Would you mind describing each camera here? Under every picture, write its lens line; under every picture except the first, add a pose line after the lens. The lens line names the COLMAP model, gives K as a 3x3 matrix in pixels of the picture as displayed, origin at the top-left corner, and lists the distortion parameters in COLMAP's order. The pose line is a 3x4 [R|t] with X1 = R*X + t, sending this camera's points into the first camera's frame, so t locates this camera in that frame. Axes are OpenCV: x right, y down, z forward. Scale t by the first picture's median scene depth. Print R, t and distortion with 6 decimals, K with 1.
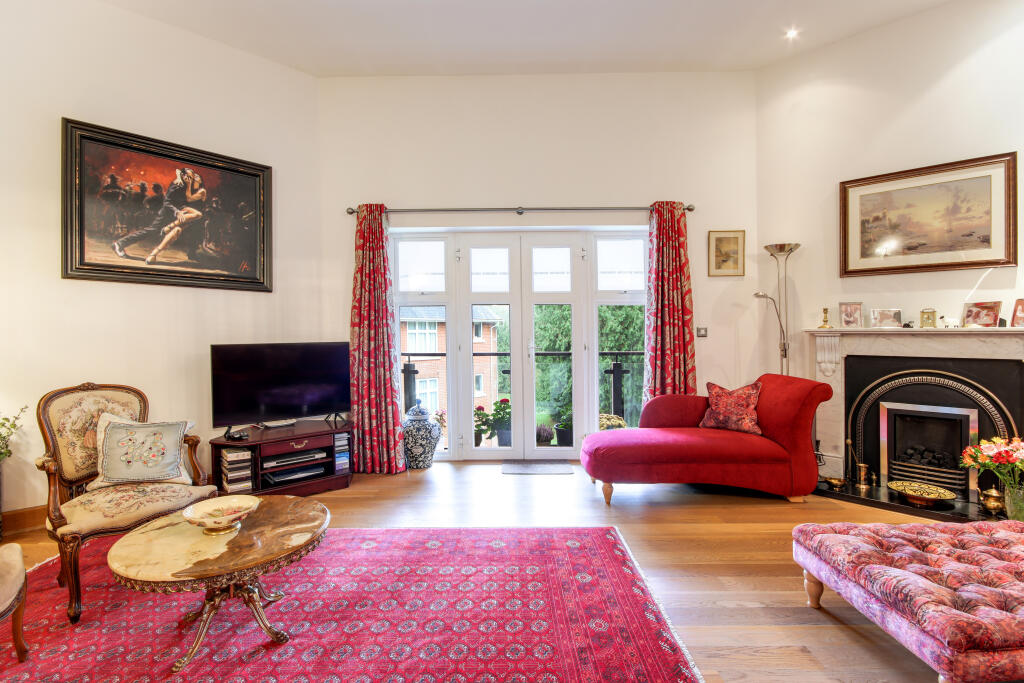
lens RADIAL K [[477.2, 0, 498.1], [0, 477.2, 335.2], [0, 0, 1]] dist [0.000628, -0.000234]
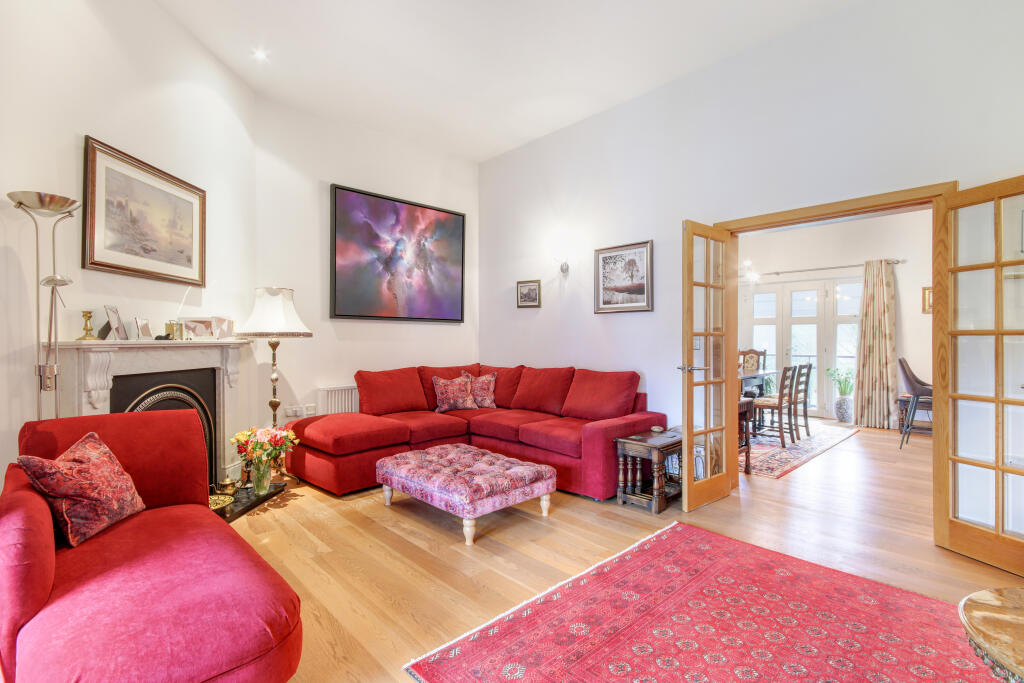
lens RADIAL K [[477.2, 0, 498.1], [0, 477.2, 335.2], [0, 0, 1]] dist [0.000628, -0.000234]
pose [[-0.680932, 0.012110, 0.732247, -0.258252], [0.013907, 0.999897, -0.003605, -0.013176], [-0.732215, 0.007729, -0.681030, 1.223434]]
